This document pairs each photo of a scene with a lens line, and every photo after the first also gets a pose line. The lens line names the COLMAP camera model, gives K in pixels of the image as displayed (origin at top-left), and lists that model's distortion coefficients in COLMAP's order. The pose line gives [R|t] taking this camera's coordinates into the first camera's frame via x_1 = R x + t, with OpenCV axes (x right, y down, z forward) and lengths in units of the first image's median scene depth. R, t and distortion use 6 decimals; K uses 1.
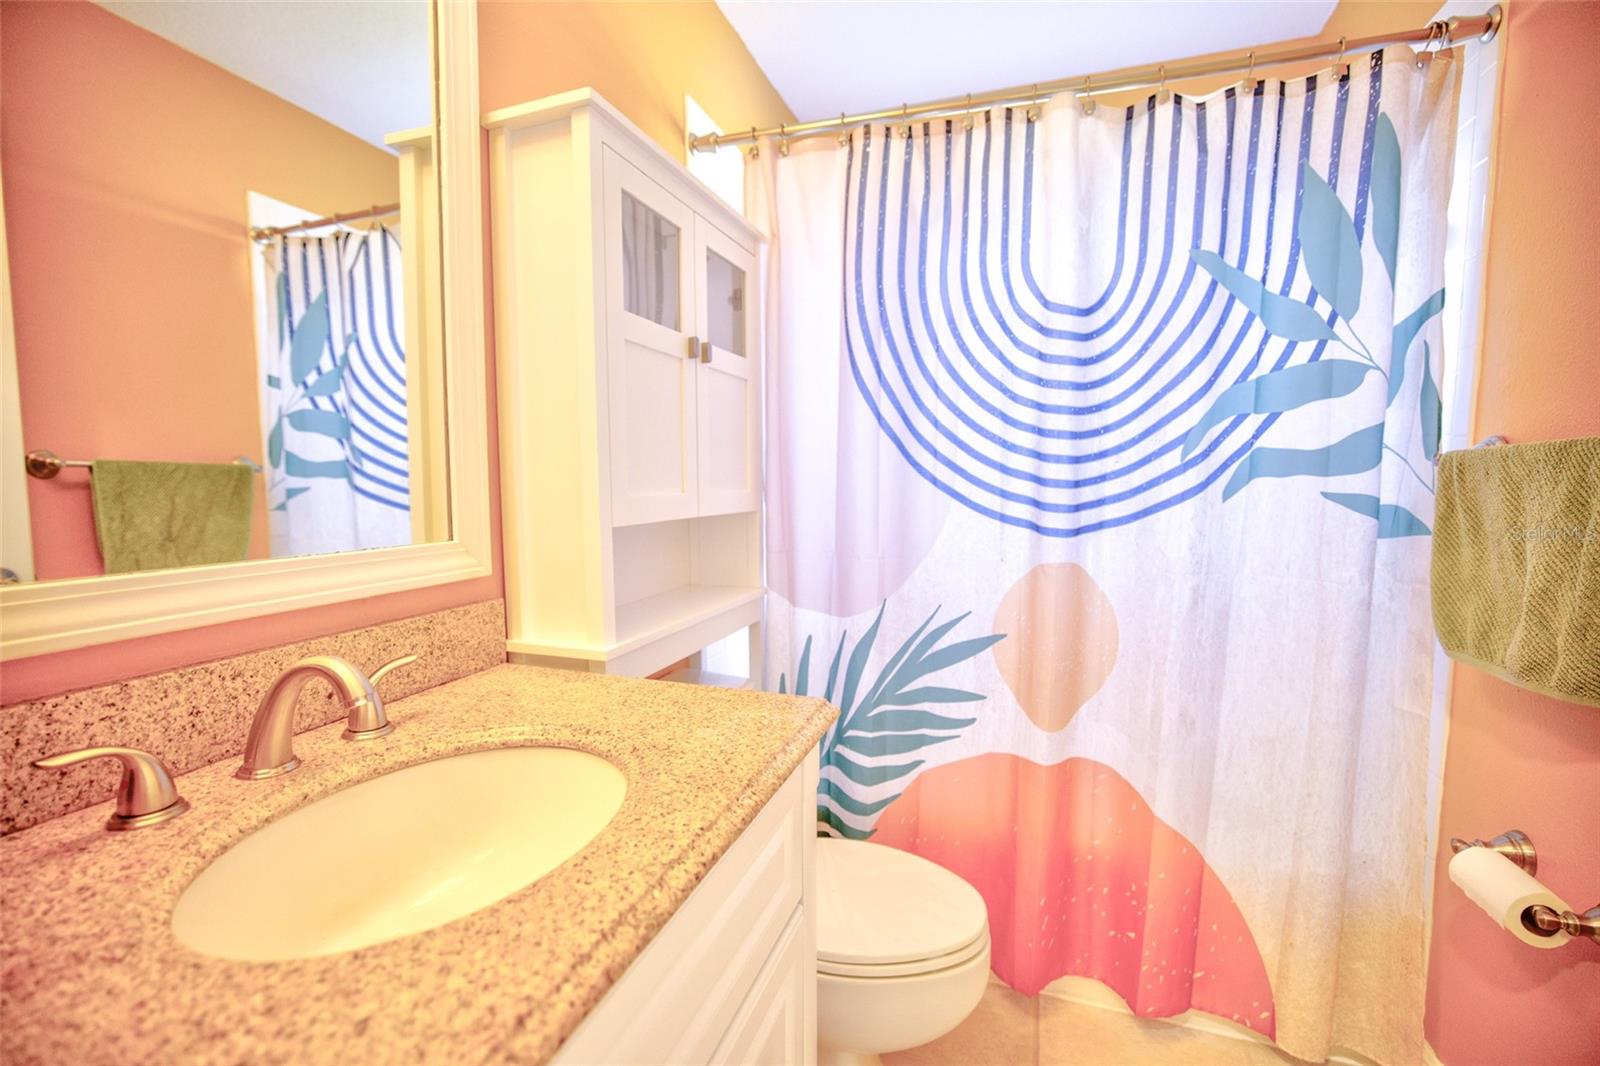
lens RADIAL K [[683.2, 0, 797.7], [0, 683.2, 542.8], [0, 0, 1]] dist [-0.029433, 0.007508]
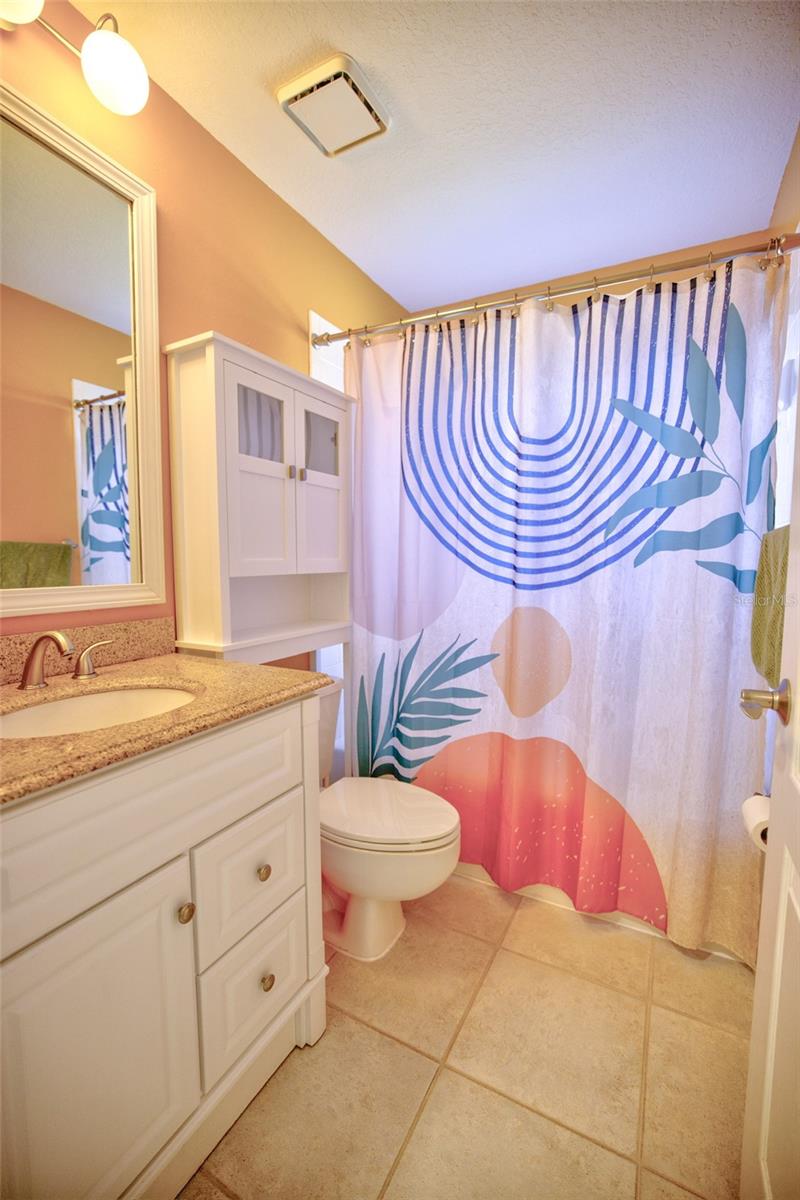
lens RADIAL K [[512.4, 0, 395.9], [0, 512.4, 609.2], [0, 0, 1]] dist [-0.029433, 0.007508]
pose [[0.987796, 0.020440, -0.154405, 0.273122], [-0.019299, 0.999774, 0.008886, 0.030275], [0.154552, -0.005798, 0.987968, -0.180483]]
